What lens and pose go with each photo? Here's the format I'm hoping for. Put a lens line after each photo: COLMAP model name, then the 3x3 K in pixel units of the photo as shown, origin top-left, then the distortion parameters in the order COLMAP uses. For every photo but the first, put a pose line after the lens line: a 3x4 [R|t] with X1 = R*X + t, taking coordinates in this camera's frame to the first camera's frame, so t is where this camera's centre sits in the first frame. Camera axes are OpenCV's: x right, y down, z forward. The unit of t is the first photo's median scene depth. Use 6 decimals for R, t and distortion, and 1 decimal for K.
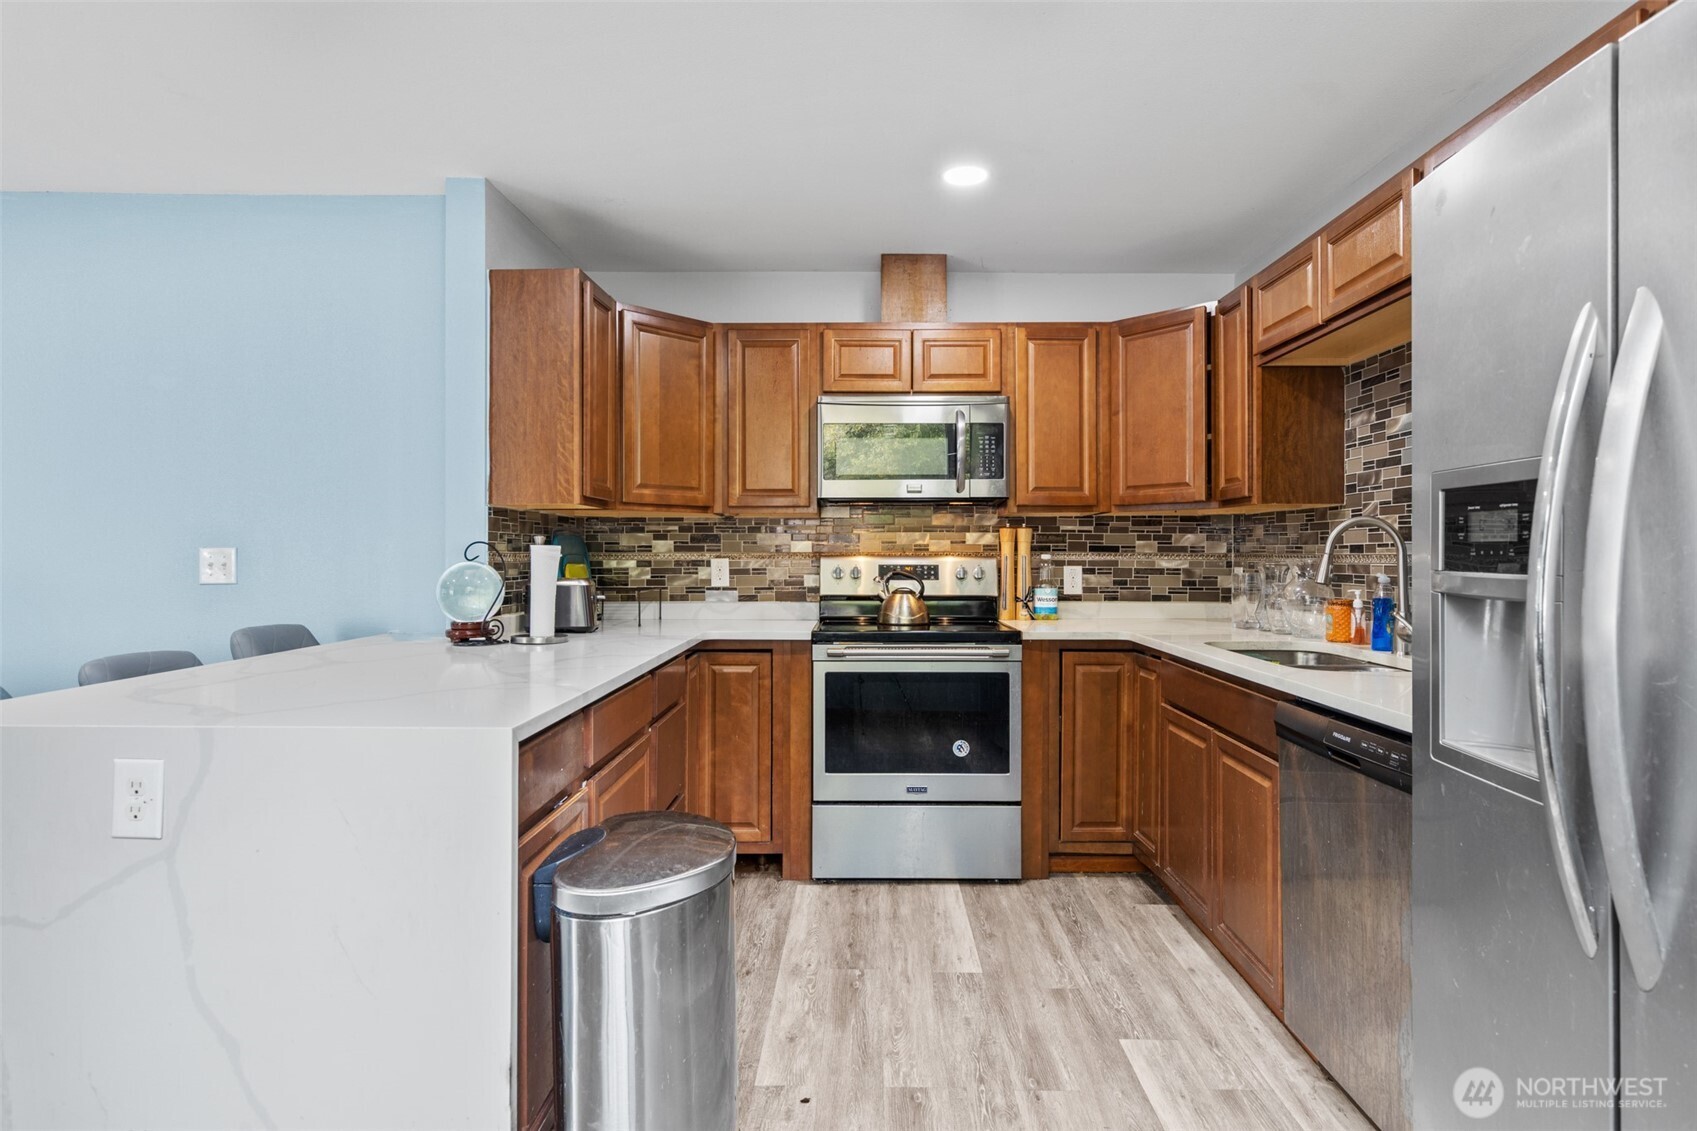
lens RADIAL K [[893.3, 0, 856.7], [0, 893.3, 551.5], [0, 0, 1]] dist [-0.000263, -0.000160]
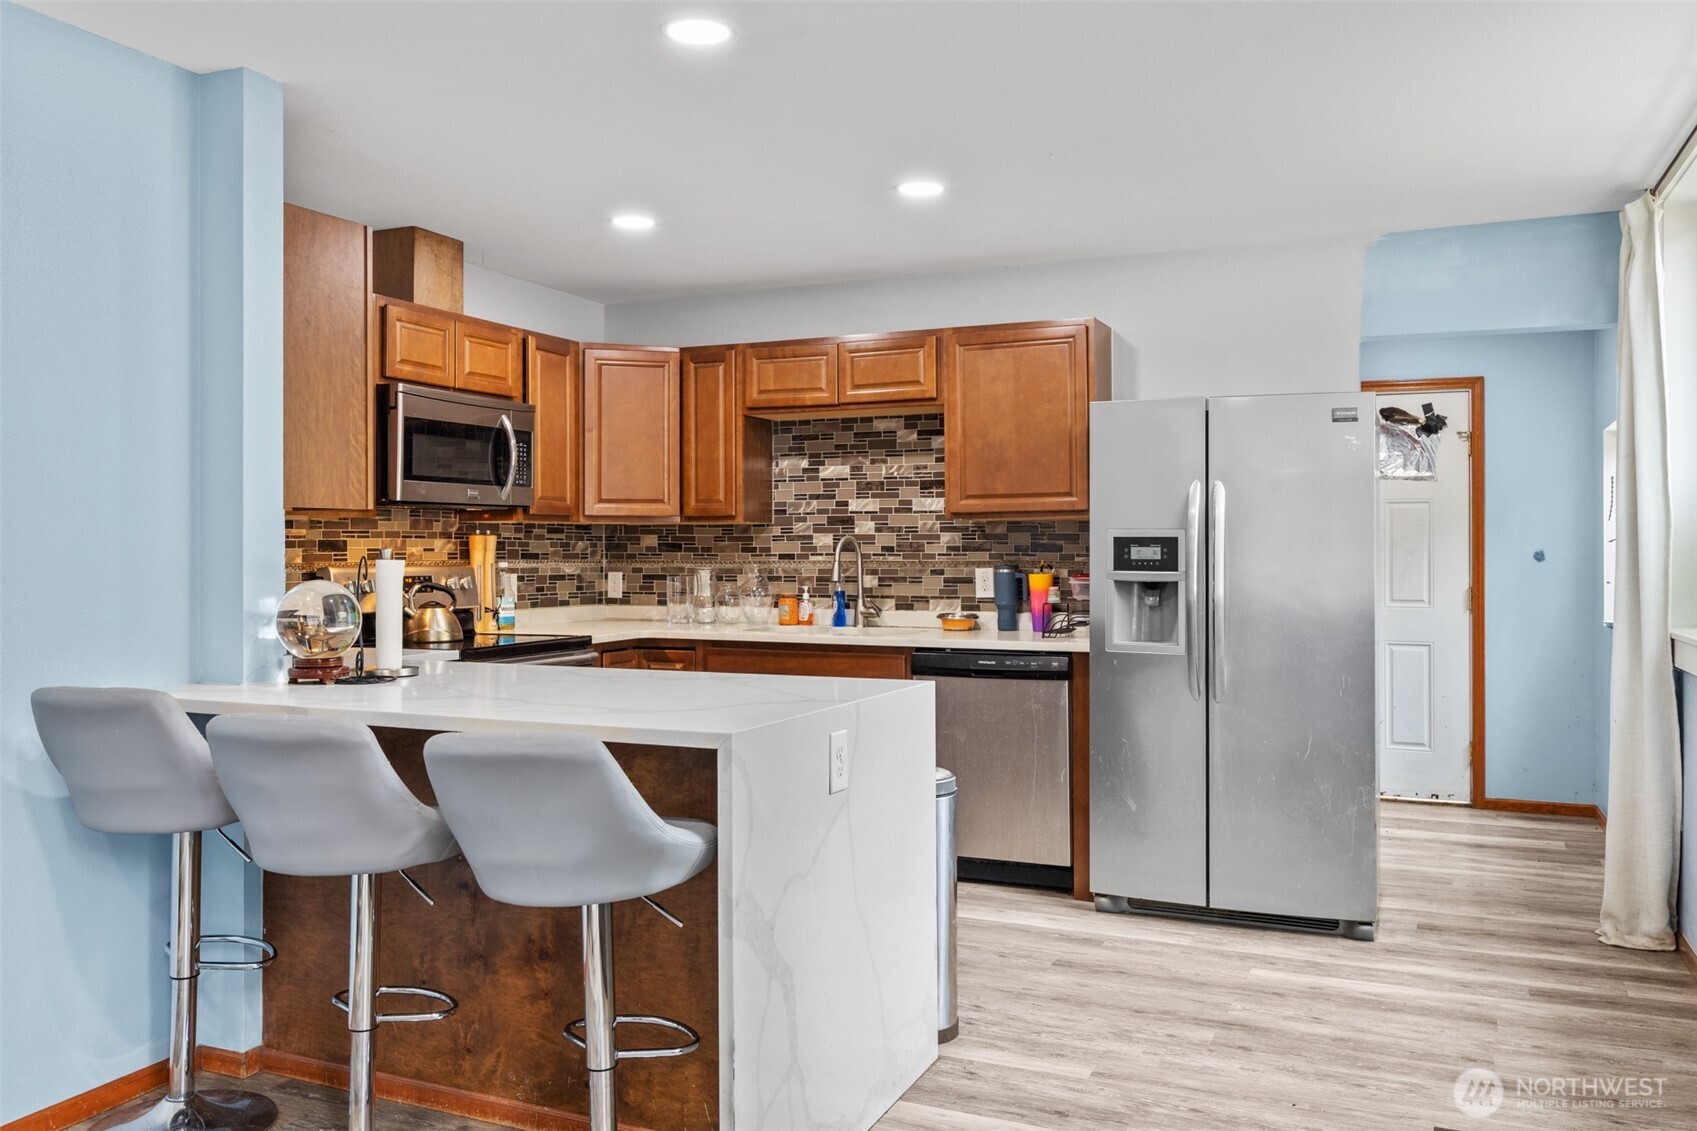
lens RADIAL K [[1355.9, 0, 824.3], [0, 1355.9, 527.2], [0, 0, 1]] dist [-0.000617, 0.003675]
pose [[0.411083, 0.013111, 0.911504, -1.309610], [-0.000581, 0.999900, -0.014120, -0.018918], [-0.911598, 0.005275, 0.411050, 0.095191]]
